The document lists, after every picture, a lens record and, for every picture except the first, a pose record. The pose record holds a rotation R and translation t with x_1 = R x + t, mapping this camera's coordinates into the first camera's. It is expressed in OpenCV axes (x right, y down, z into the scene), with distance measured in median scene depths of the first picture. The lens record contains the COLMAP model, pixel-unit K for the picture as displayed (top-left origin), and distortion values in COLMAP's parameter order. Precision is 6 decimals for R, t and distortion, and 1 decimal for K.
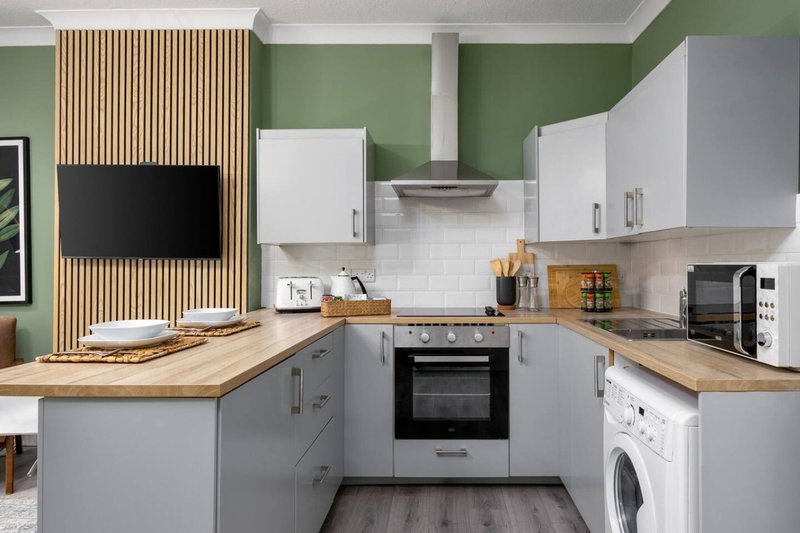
lens RADIAL K [[510.6, 0, 427.2], [0, 510.6, 263.0], [0, 0, 1]] dist [0.004705, -0.001346]
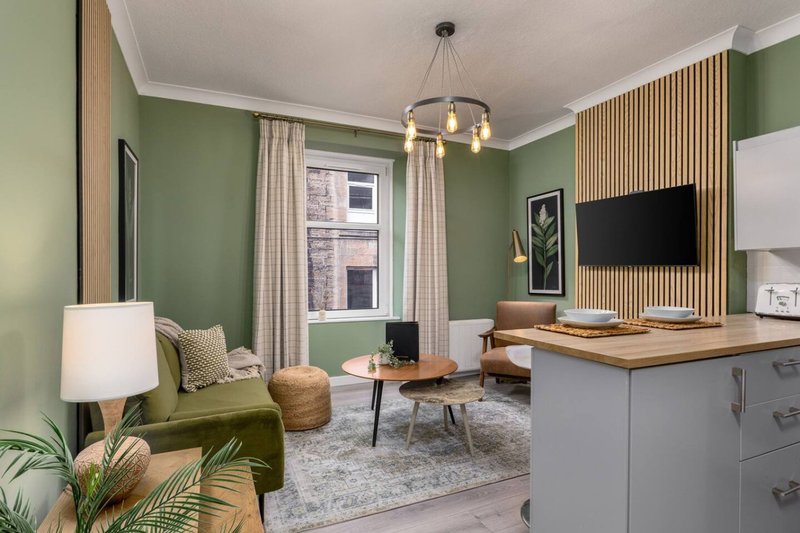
lens RADIAL K [[405.1, 0, 392.4], [0, 405.1, 269.4], [0, 0, 1]] dist [0.014915, -0.003940]
pose [[0.436471, -0.004515, -0.899707, 0.111303], [0.005303, 0.999983, -0.002446, -0.000057], [0.899703, -0.003704, 0.436487, -0.003873]]
